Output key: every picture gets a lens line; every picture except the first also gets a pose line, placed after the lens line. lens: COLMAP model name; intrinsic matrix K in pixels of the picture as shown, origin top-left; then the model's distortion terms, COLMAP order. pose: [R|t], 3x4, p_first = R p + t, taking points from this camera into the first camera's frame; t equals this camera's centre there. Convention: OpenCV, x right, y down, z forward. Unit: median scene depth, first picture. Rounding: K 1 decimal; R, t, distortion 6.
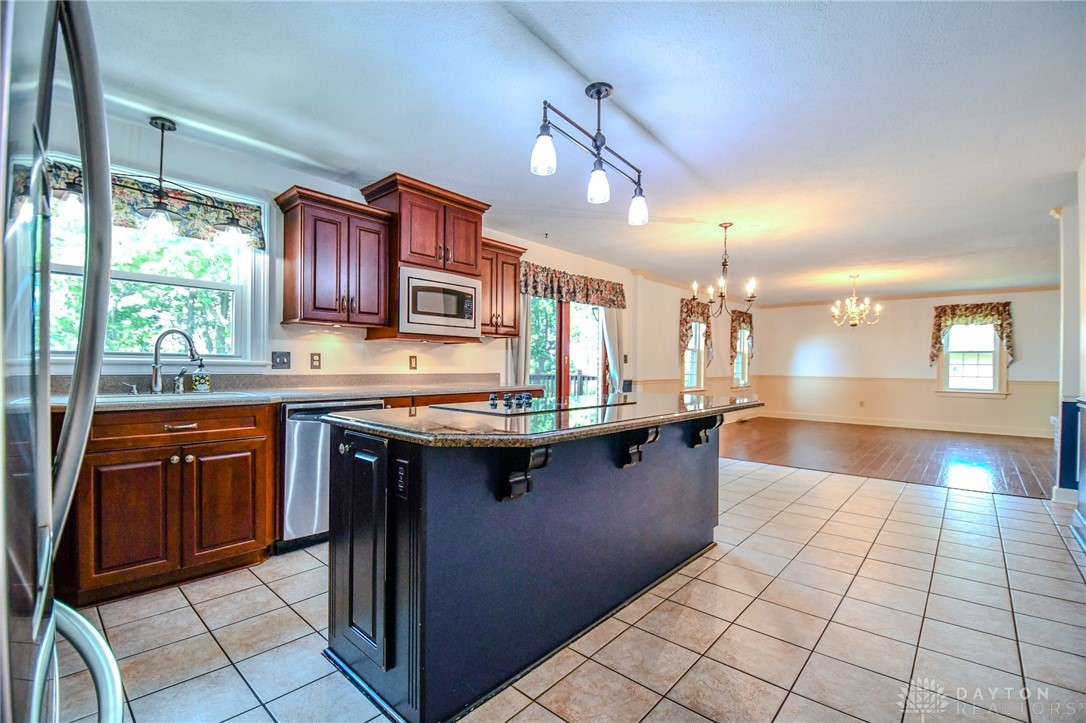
lens RADIAL K [[473.6, 0, 539.6], [0, 473.6, 366.6], [0, 0, 1]] dist [-0.022916, -0.004739]
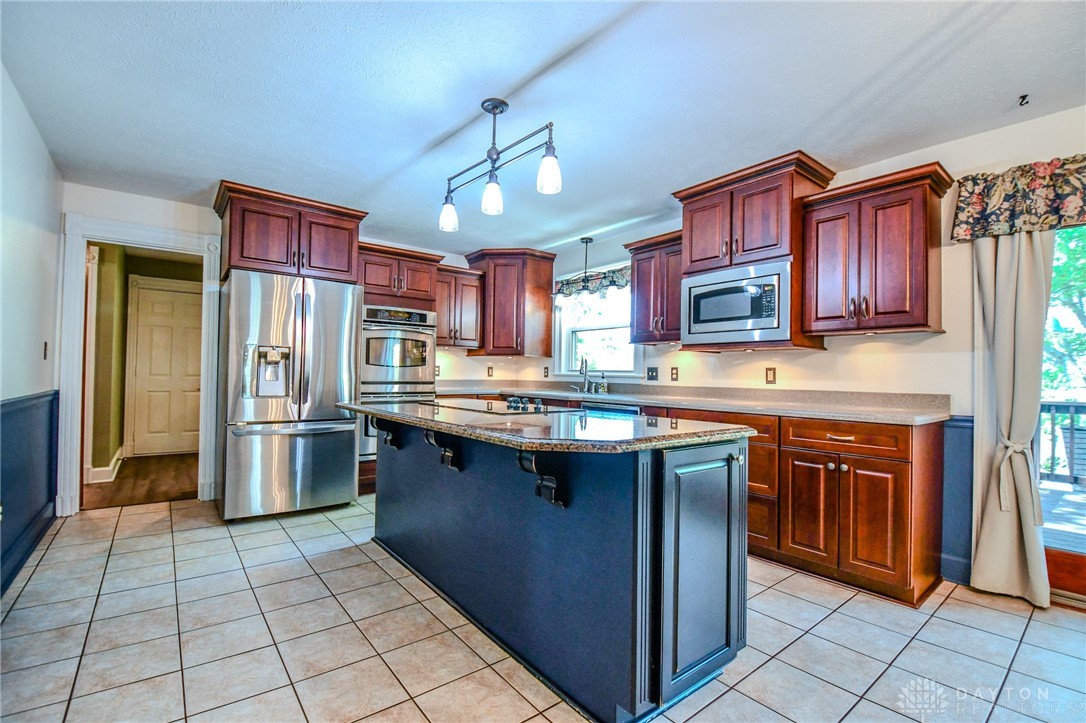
lens RADIAL K [[473.6, 0, 542.3], [0, 473.6, 368.8], [0, 0, 1]] dist [-0.022916, -0.004739]
pose [[-0.158838, -0.023974, -0.987013, 0.766297], [-0.014989, 0.999648, -0.021869, 0.005984], [0.987191, 0.011321, -0.159142, 0.877627]]
